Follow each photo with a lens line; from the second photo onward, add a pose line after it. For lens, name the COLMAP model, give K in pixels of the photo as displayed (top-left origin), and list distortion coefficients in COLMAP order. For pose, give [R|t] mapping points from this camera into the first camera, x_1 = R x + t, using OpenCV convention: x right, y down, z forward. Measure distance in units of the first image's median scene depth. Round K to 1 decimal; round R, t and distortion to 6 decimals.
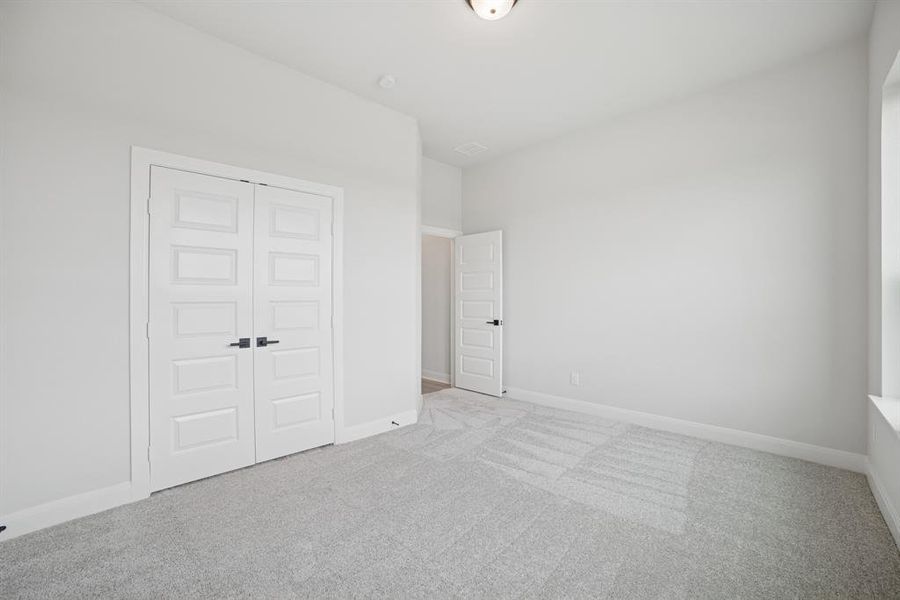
lens RADIAL K [[368.5, 0, 453.1], [0, 368.5, 303.8], [0, 0, 1]] dist [-0.103119, 0.033301]
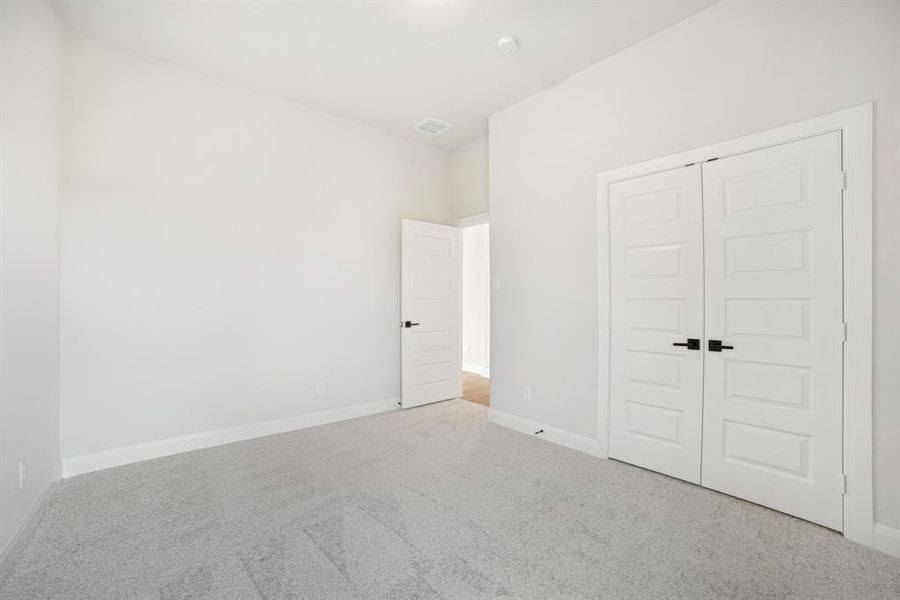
lens RADIAL K [[369.5, 0, 451.1], [0, 369.5, 300.1], [0, 0, 1]] dist [-0.104663, 0.037409]
pose [[-0.057661, 0.006544, -0.998315, 0.332029], [-0.010635, 0.999918, 0.007169, -0.000892], [0.998280, 0.011030, -0.057586, 0.434947]]
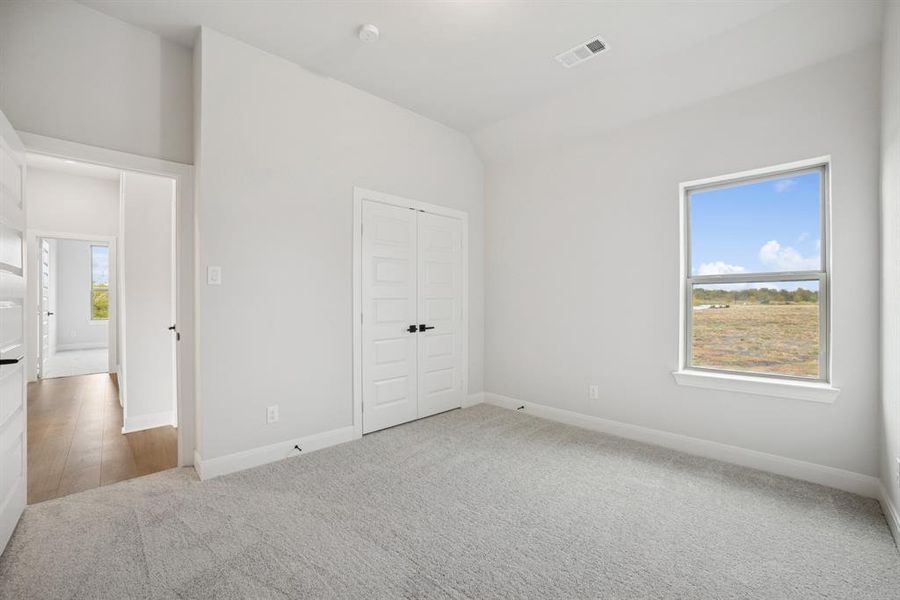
lens RADIAL K [[369.5, 0, 451.1], [0, 369.5, 300.1], [0, 0, 1]] dist [-0.104663, 0.037409]
pose [[0.999992, 0.003997, -0.000564, -0.432311], [-0.004002, 0.999953, -0.008826, 0.012709], [0.000528, 0.008828, 0.999961, -0.396162]]
